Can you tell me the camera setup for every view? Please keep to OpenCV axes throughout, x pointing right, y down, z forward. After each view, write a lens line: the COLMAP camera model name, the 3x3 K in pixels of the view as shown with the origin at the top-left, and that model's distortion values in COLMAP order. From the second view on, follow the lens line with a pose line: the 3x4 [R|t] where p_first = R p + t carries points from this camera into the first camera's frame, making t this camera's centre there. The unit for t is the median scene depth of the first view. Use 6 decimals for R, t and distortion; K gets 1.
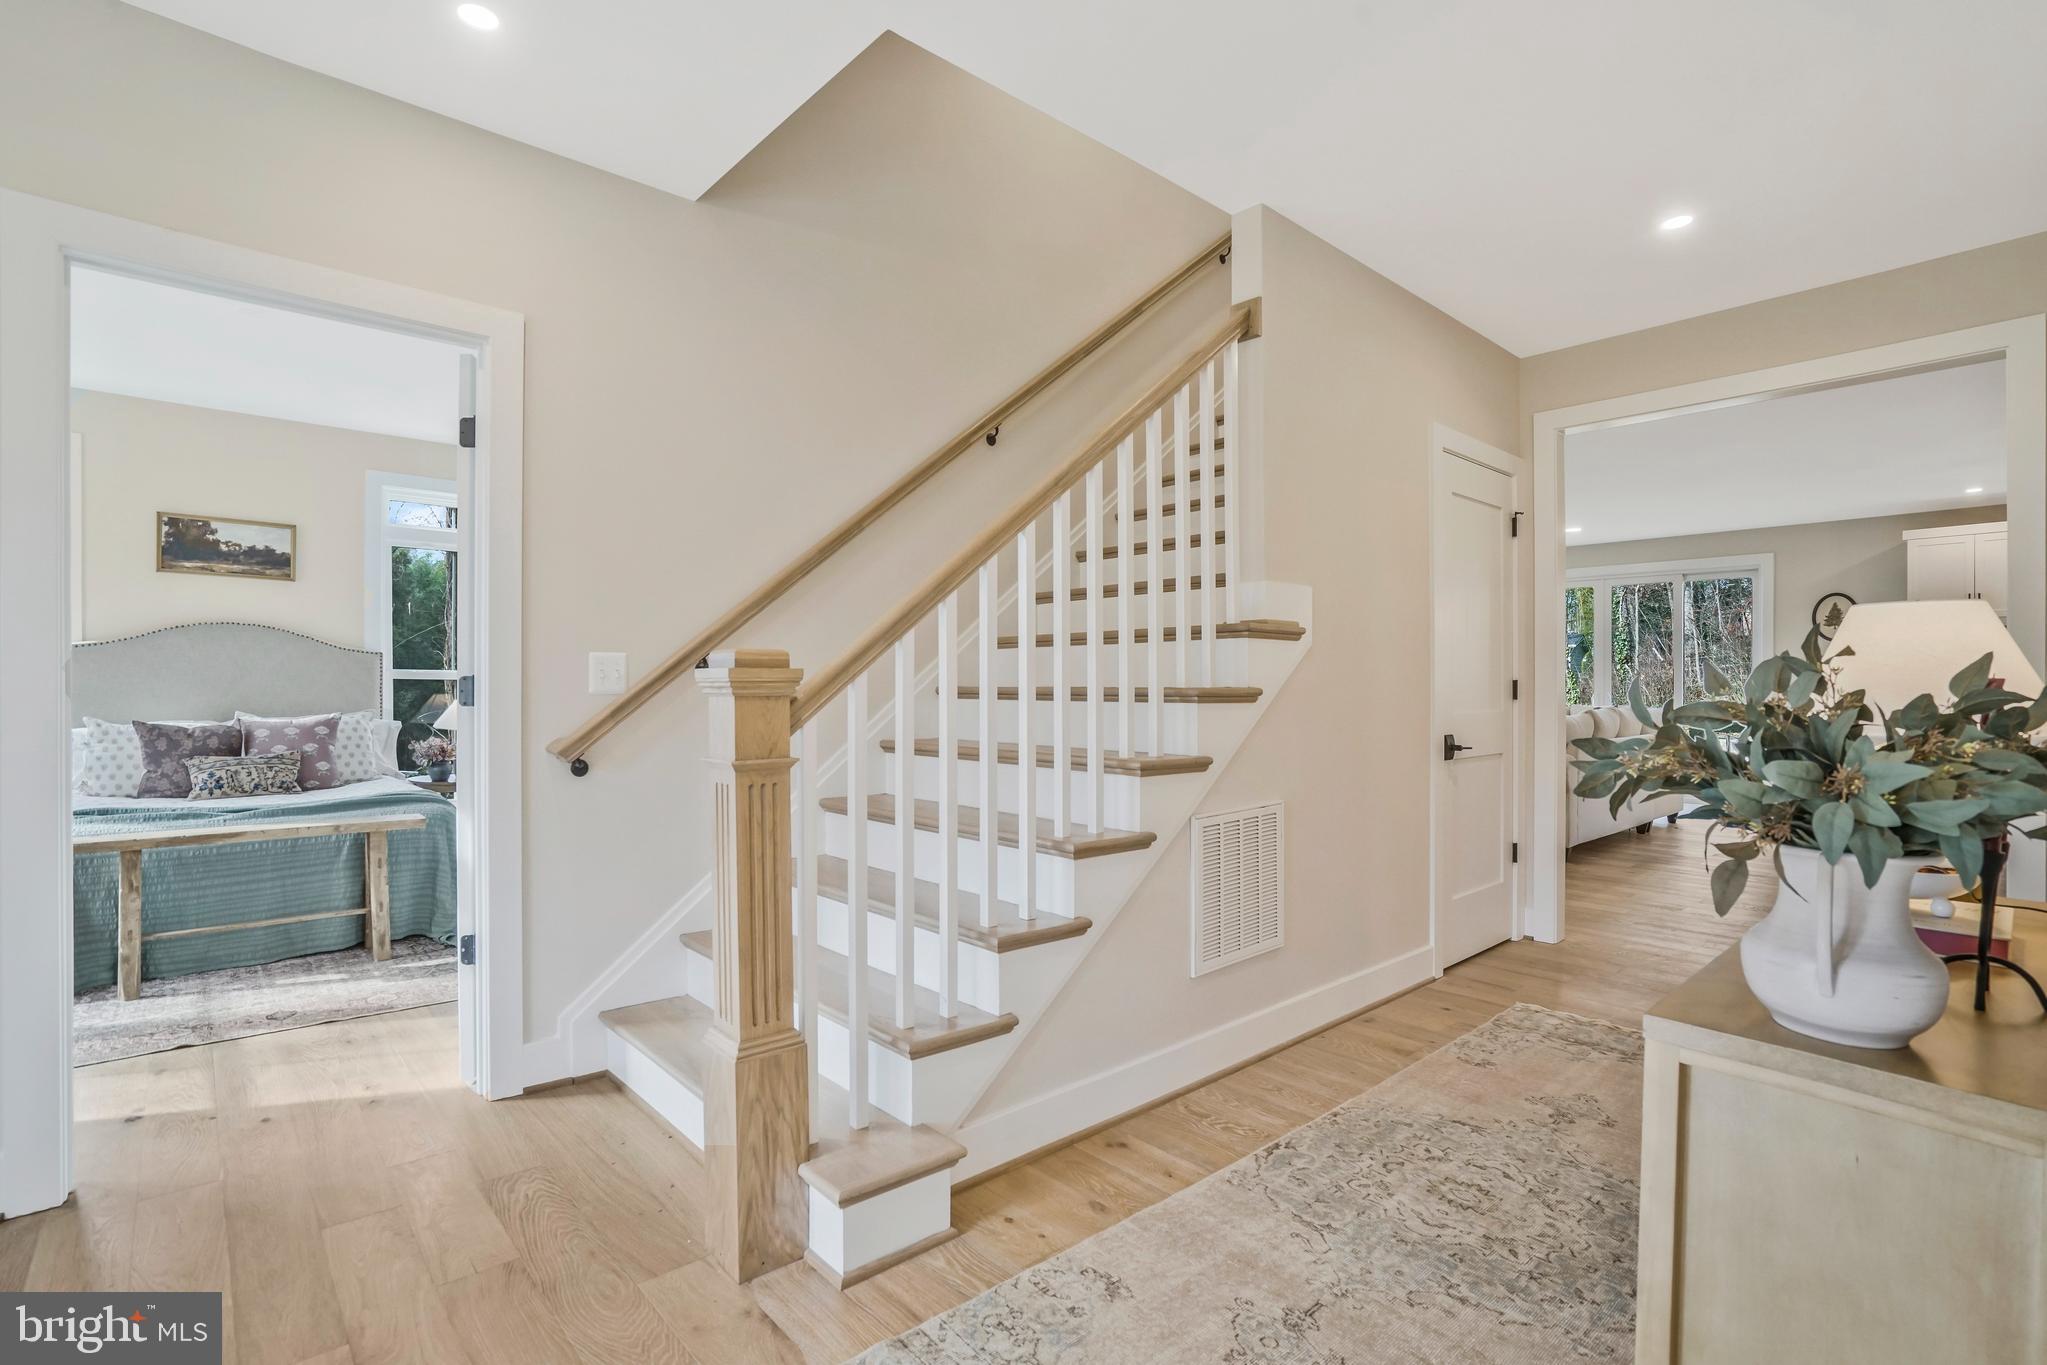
lens RADIAL K [[947.5, 0, 1036.8], [0, 947.5, 686.7], [0, 0, 1]] dist [-0.018281, 0.003512]
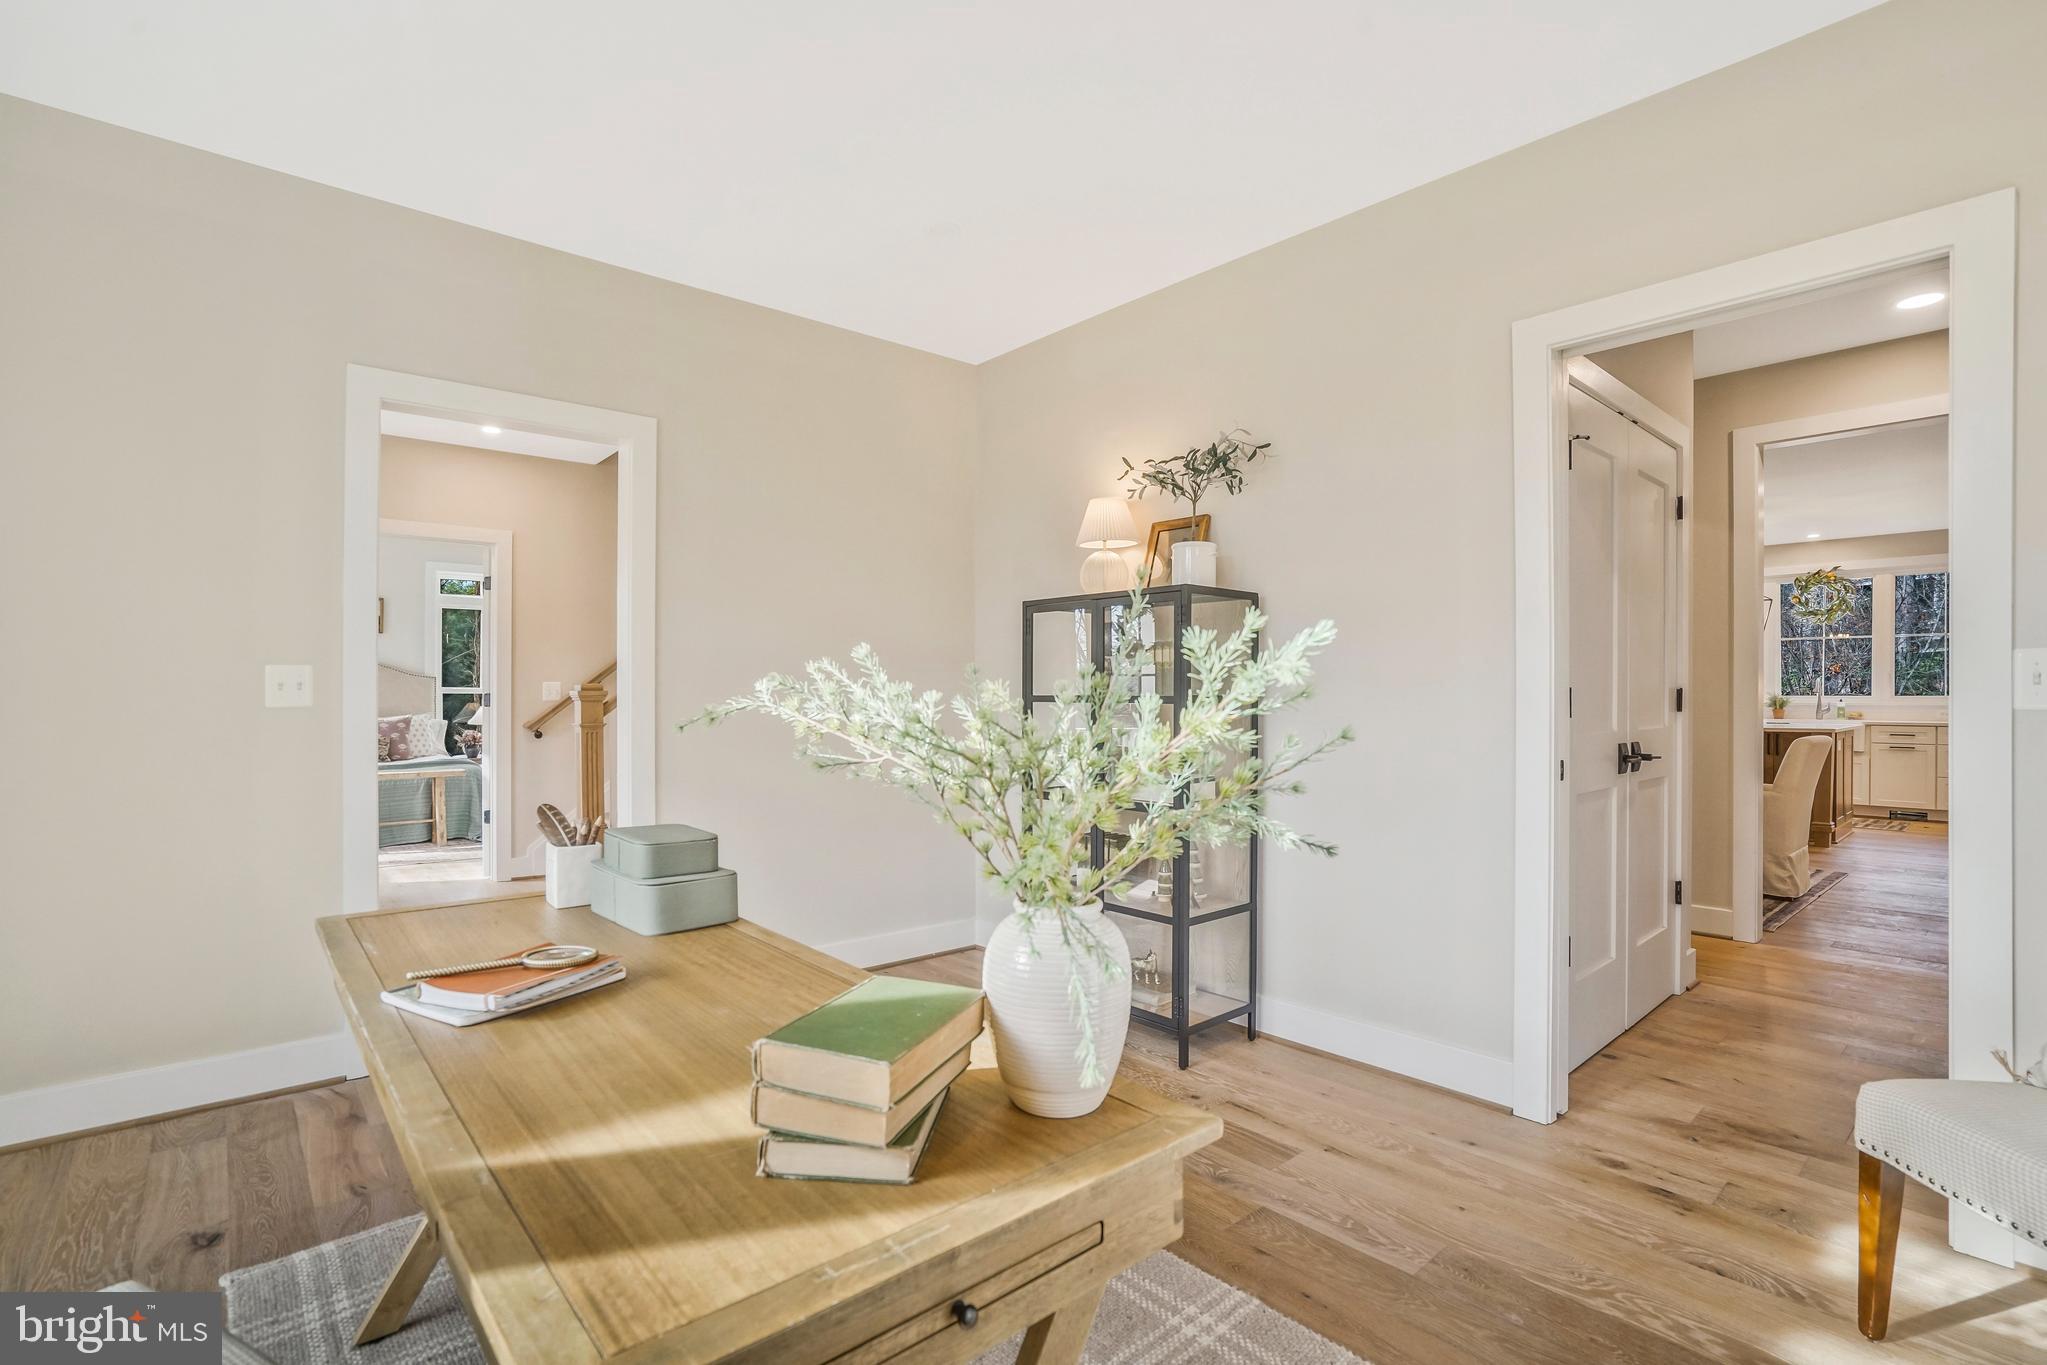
lens RADIAL K [[947.5, 0, 1009.8], [0, 947.5, 692.0], [0, 0, 1]] dist [-0.018281, 0.003512]
pose [[0.999090, -0.000831, -0.042646, 0.645618], [0.000477, 0.999965, -0.008309, 0.005983], [0.042651, 0.008281, 0.999056, -1.044786]]
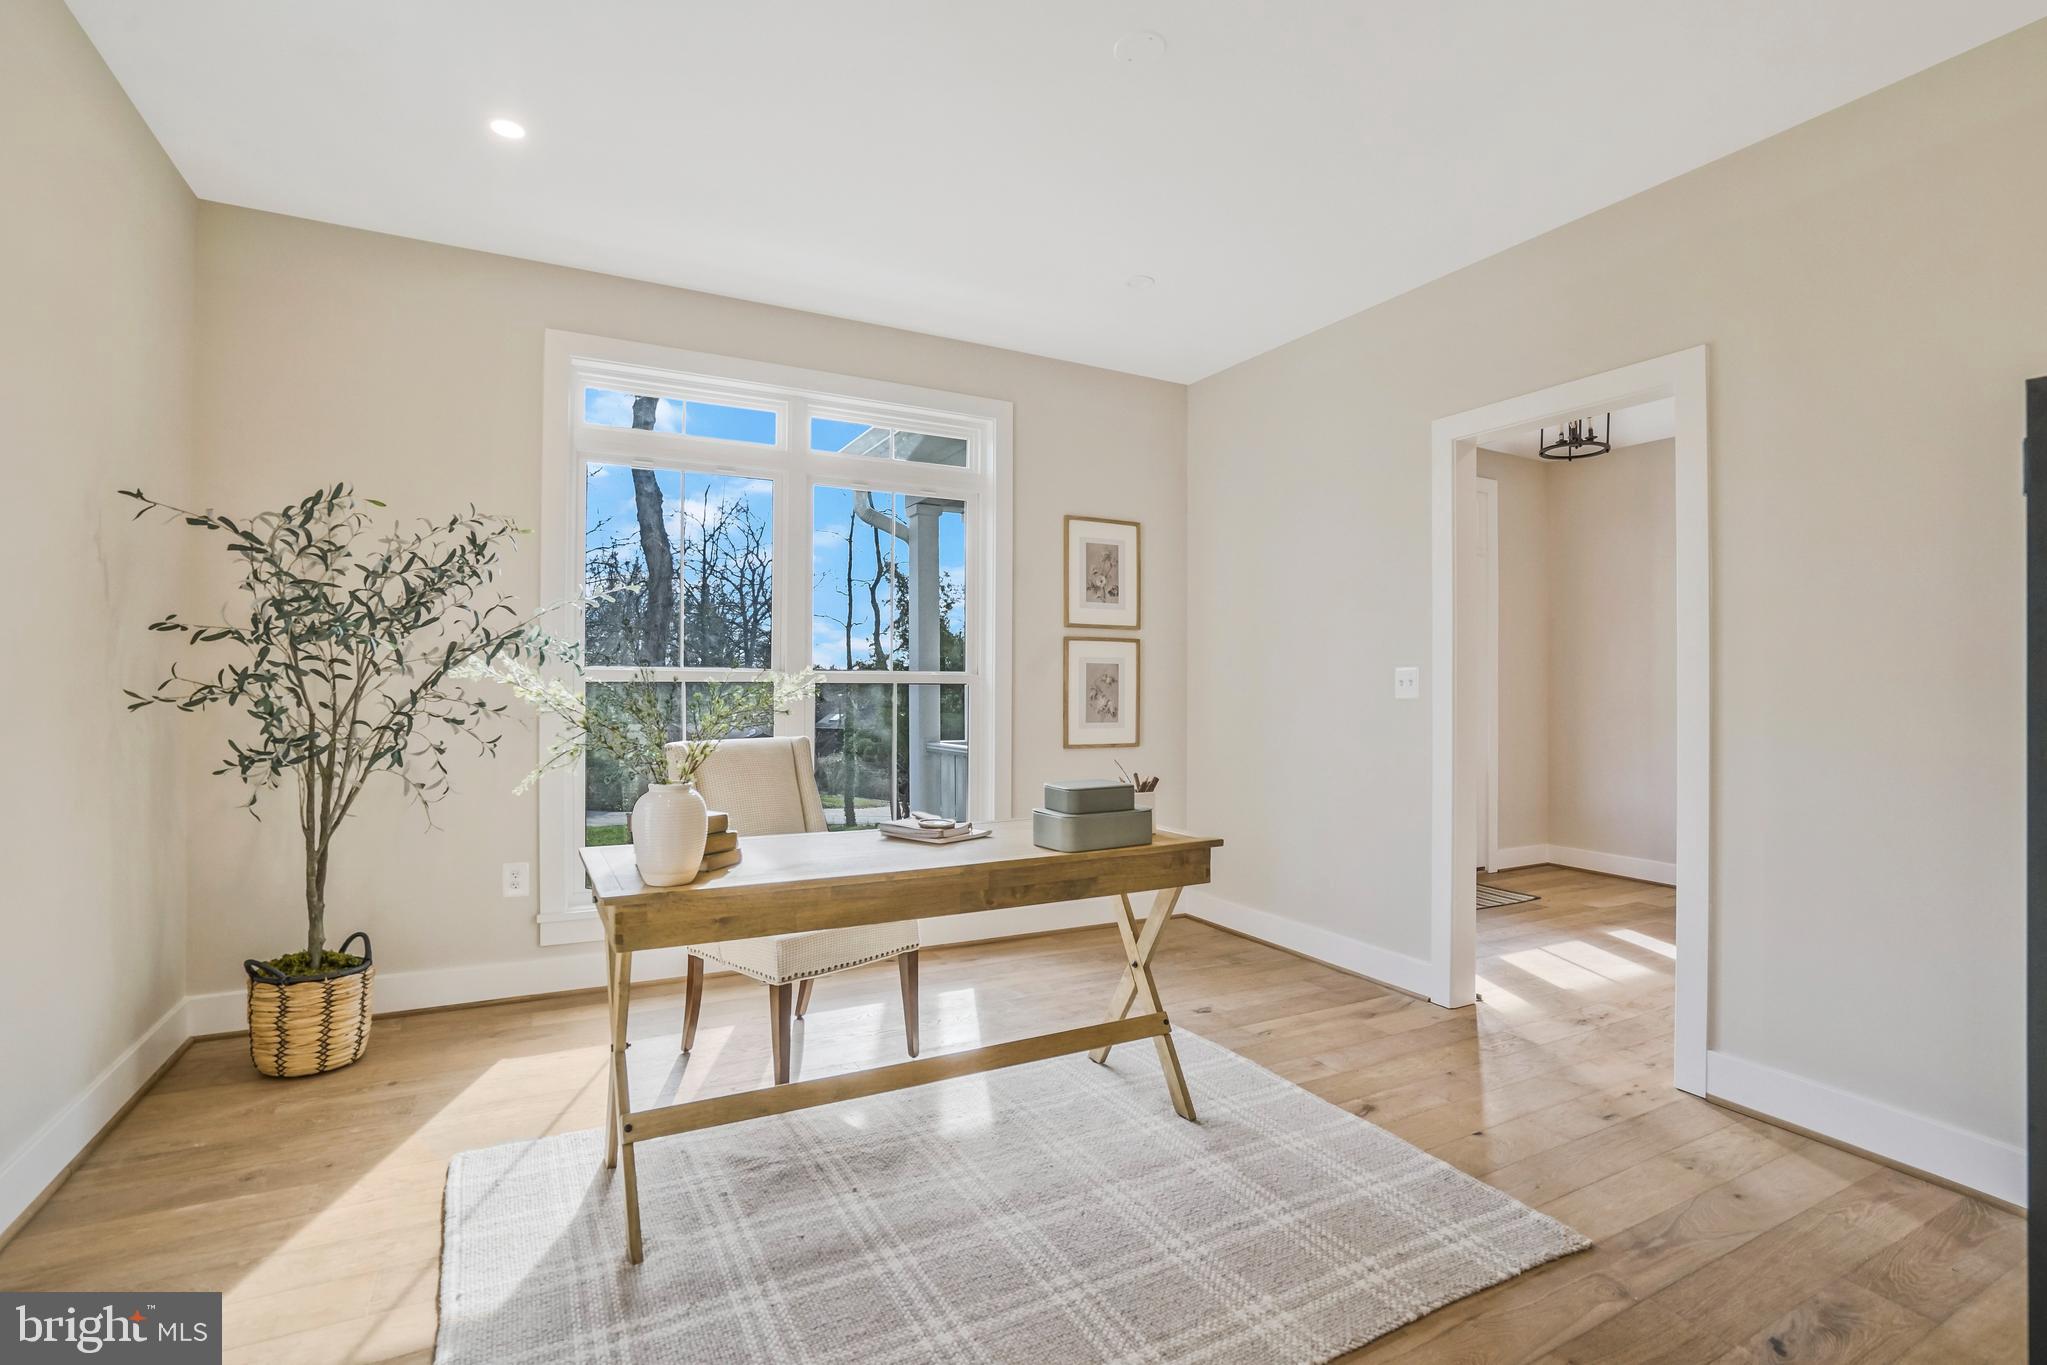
lens RADIAL K [[947.5, 0, 1025.8], [0, 947.5, 684.8], [0, 0, 1]] dist [-0.018281, 0.003512]
pose [[-0.243588, -0.013824, -0.969780, 1.169976], [-0.012656, 0.999859, -0.011074, 0.014575], [0.969796, 0.009576, -0.243728, -0.376552]]
